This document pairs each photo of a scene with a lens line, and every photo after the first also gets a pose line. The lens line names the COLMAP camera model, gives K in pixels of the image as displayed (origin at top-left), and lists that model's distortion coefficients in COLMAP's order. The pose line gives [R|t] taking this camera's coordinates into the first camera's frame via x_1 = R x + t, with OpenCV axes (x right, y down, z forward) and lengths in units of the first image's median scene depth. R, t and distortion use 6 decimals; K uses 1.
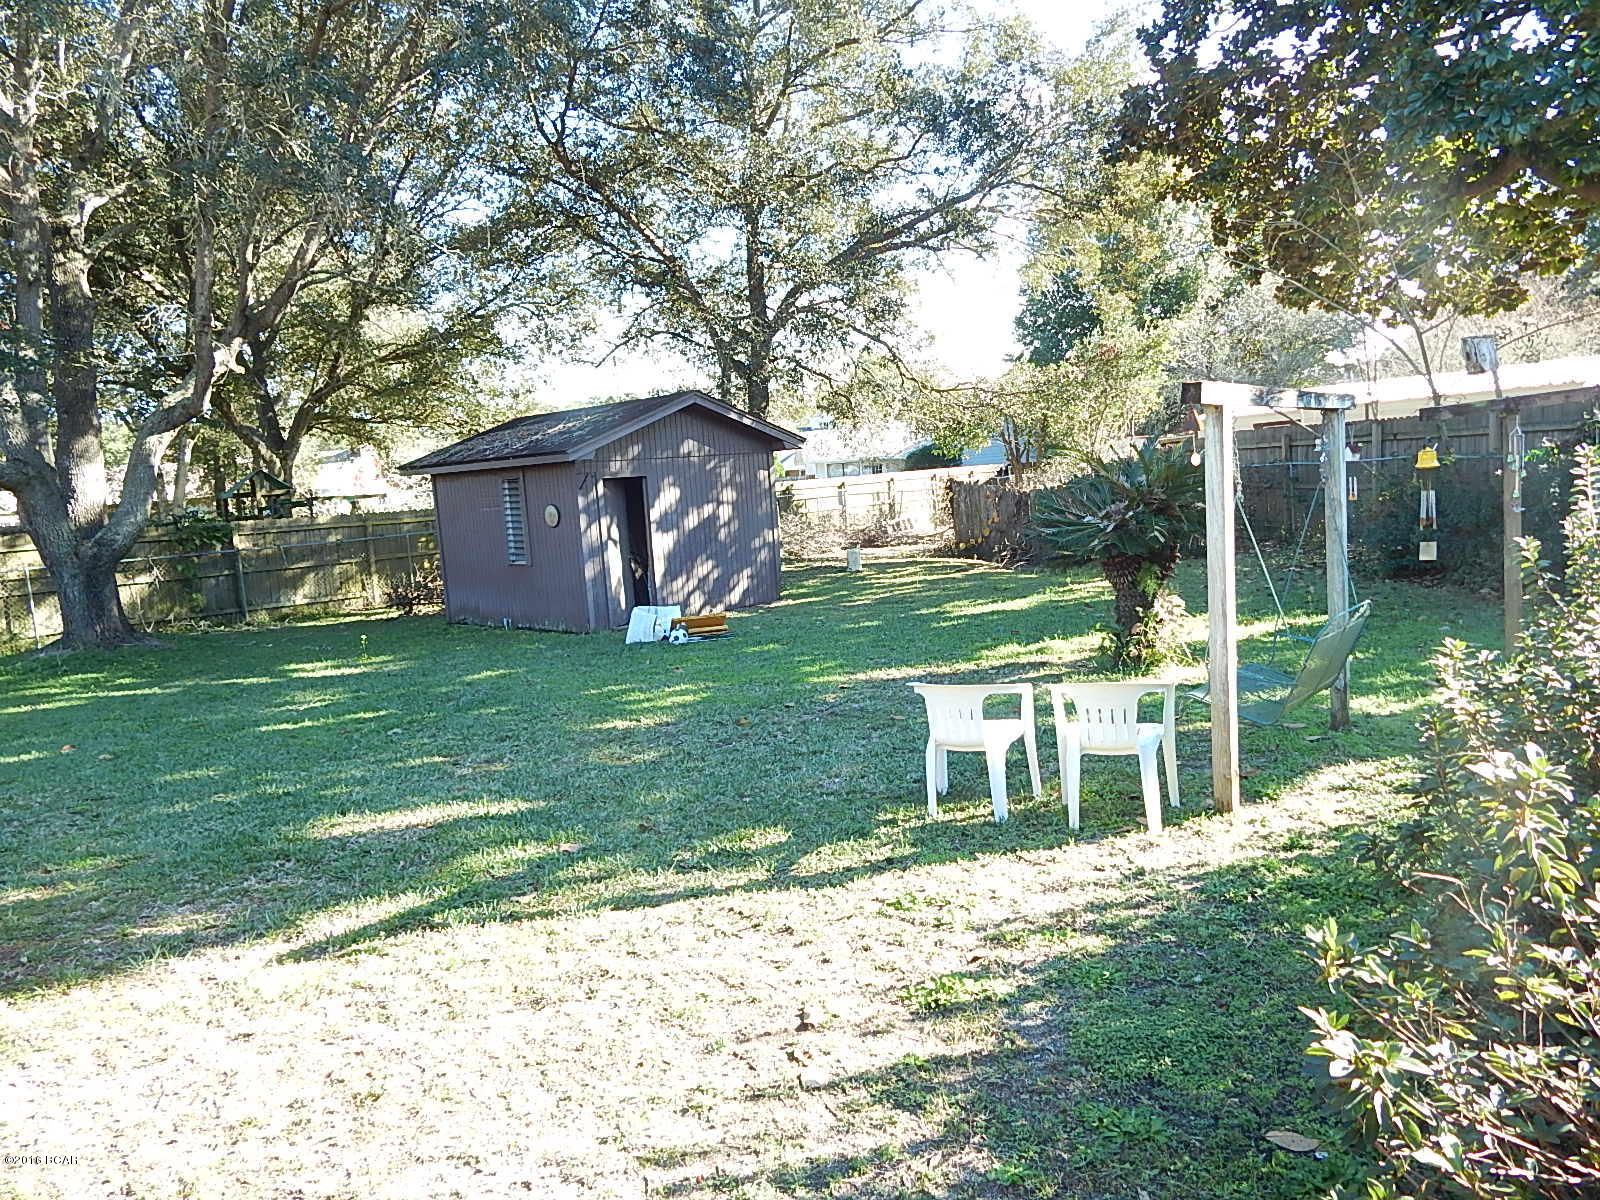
lens RADIAL K [[1061.9, 0, 800.0], [0, 1061.9, 600.0], [0, 0, 1]] dist [0.006095, -0.022011]
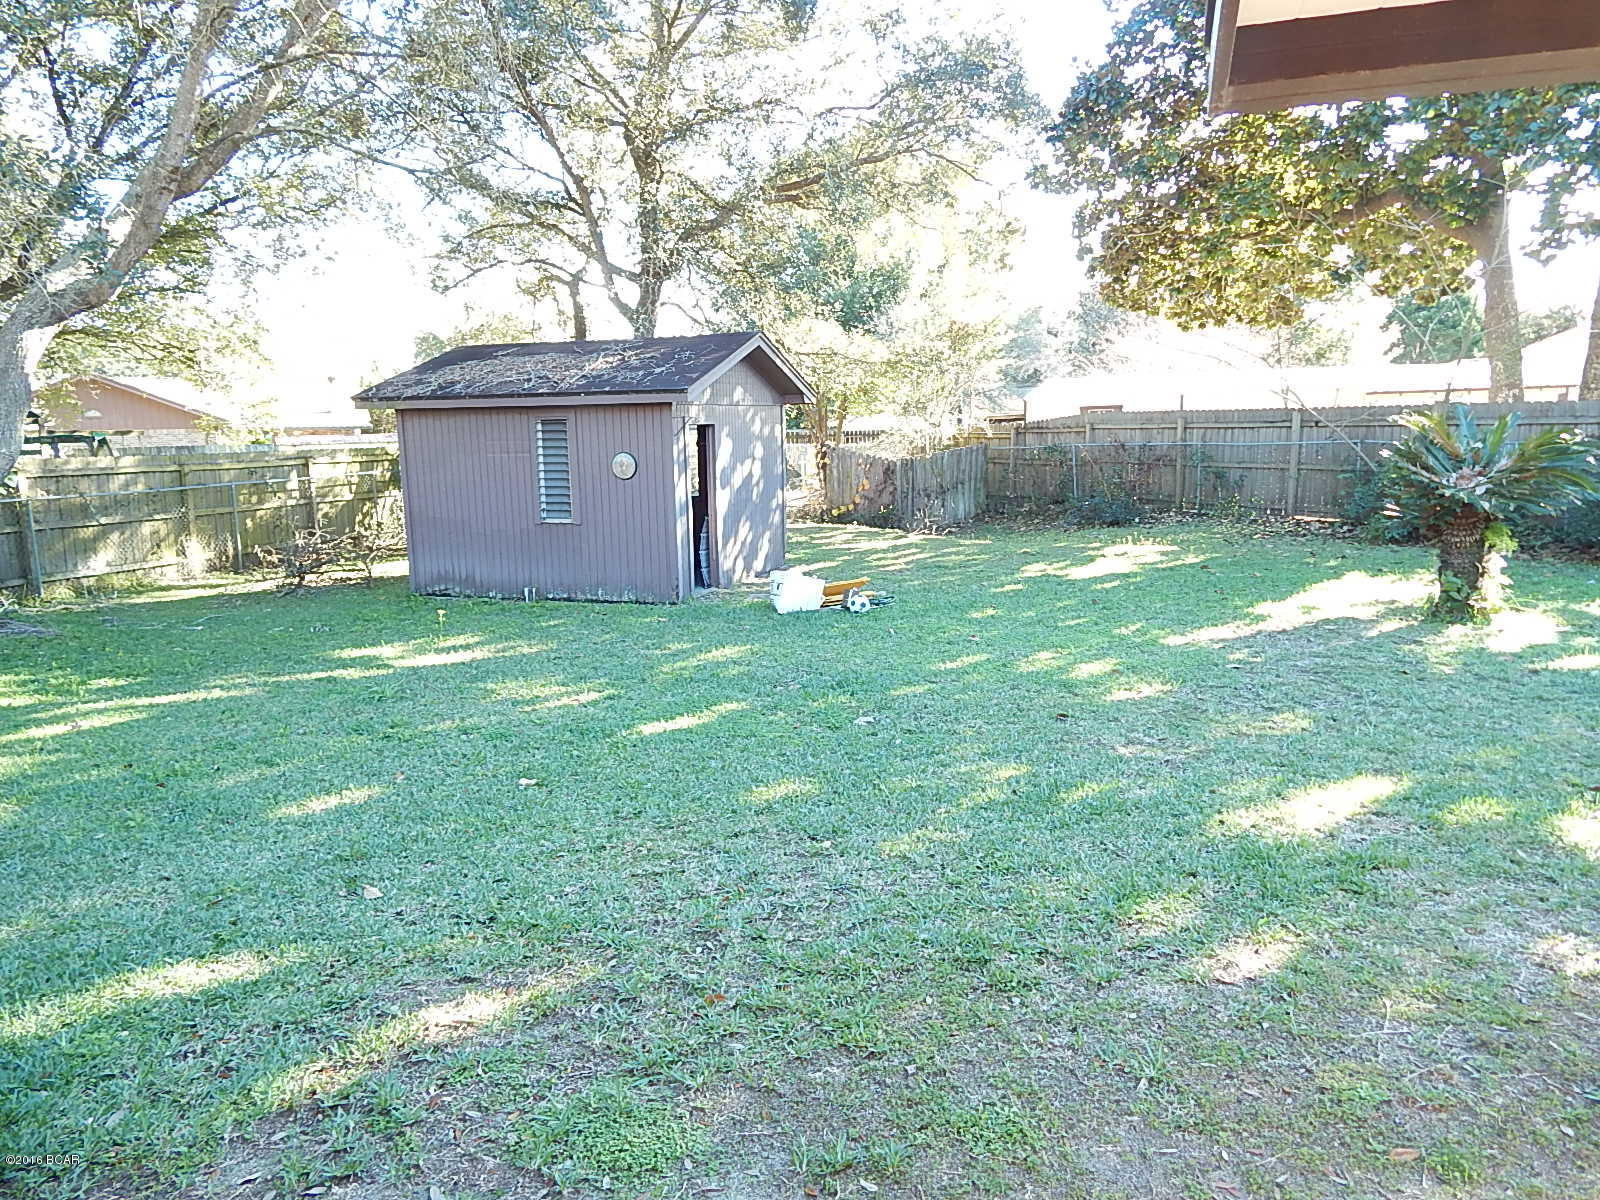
lens RADIAL K [[1061.9, 0, 800.0], [0, 1061.9, 600.0], [0, 0, 1]] dist [0.006095, -0.022011]
pose [[0.910049, -0.015429, 0.414213, -0.407358], [0.004472, 0.999614, 0.027411, 0.004763], [-0.414476, -0.023093, 0.909767, 0.148753]]
